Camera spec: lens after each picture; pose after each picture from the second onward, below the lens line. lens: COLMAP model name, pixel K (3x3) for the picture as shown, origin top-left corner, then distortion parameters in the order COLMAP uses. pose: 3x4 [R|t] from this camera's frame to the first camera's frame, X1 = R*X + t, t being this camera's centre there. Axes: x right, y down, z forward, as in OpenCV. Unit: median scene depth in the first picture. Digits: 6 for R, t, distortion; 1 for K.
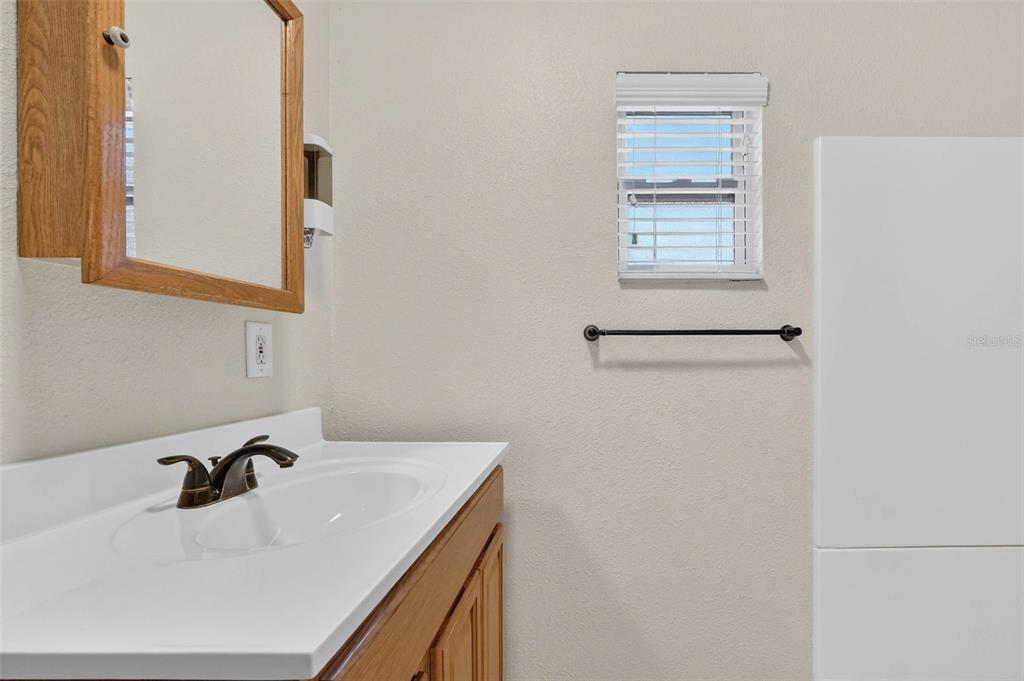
lens RADIAL K [[460.2, 0, 589.2], [0, 460.2, 363.5], [0, 0, 1]] dist [-0.003335, -0.000848]
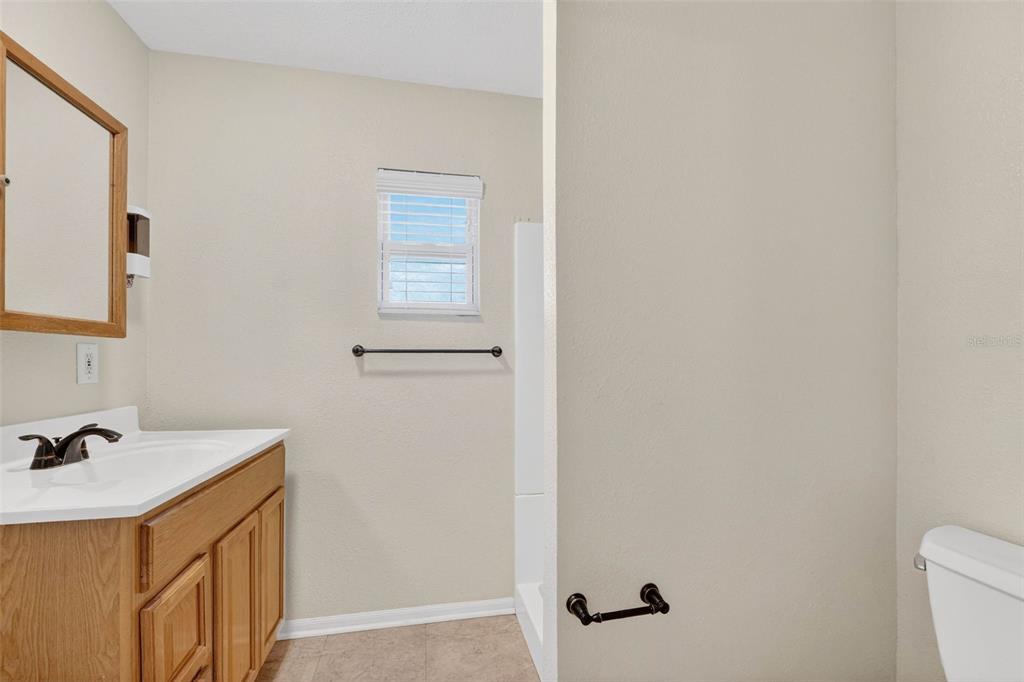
lens RADIAL K [[436.1, 0, 515.3], [0, 436.1, 362.5], [0, 0, 1]] dist [-0.011416, 0.005667]
pose [[0.981219, 0.001976, 0.192887, 0.310299], [0.001028, 0.999880, -0.015475, -0.012910], [-0.192894, 0.015383, 0.981099, -0.561835]]
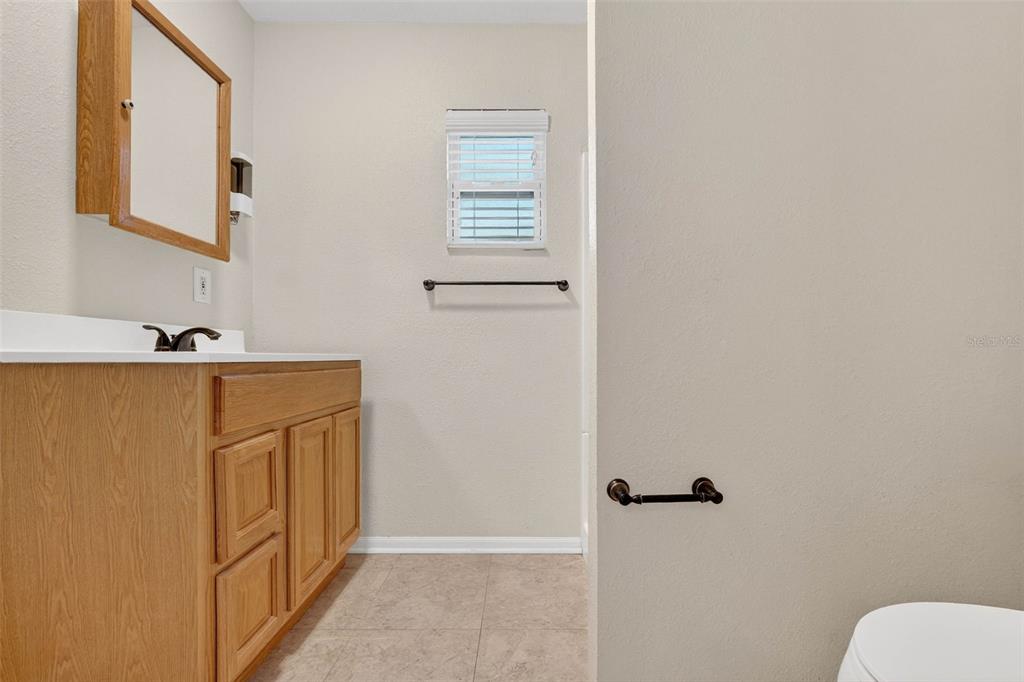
lens RADIAL K [[435.5, 0, 522.9], [0, 435.5, 356.2], [0, 0, 1]] dist [-0.001194, 0.000125]
pose [[0.999963, 0.001611, -0.008401, 0.448851], [-0.001772, 0.999816, -0.019088, 0.265118], [0.008369, 0.019102, 0.999783, -0.546313]]
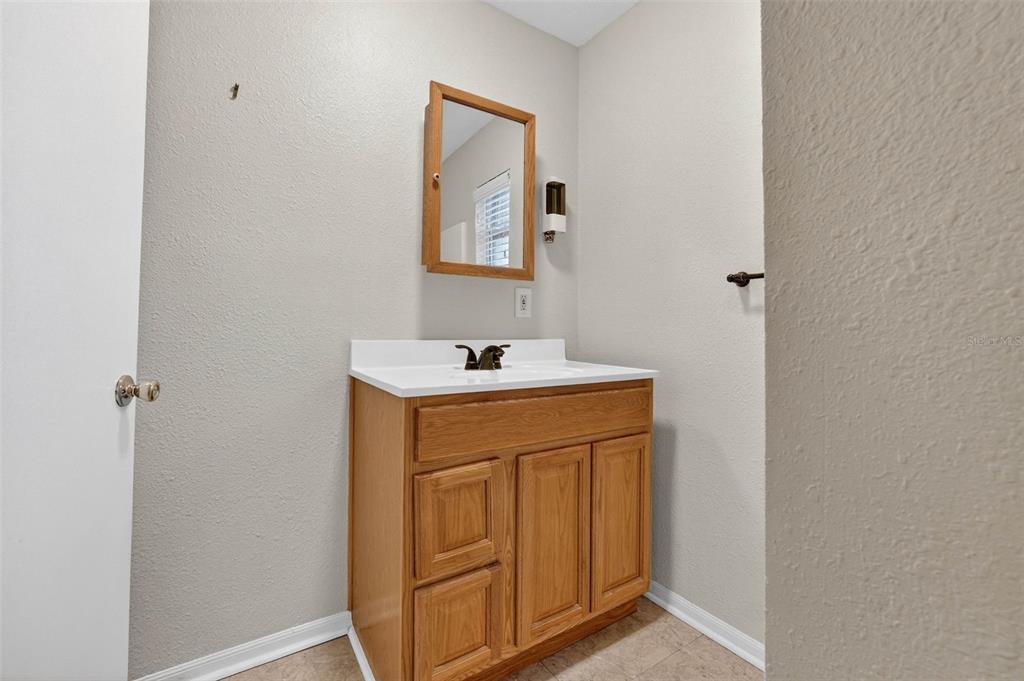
lens RADIAL K [[439.6, 0, 514.8], [0, 439.6, 320.8], [0, 0, 1]] dist [-0.003708, -0.000342]
pose [[0.542867, -0.008845, -0.839772, 0.805329], [-0.024696, 0.999344, -0.026490, 0.098426], [0.839456, 0.035120, 0.542292, 0.023815]]
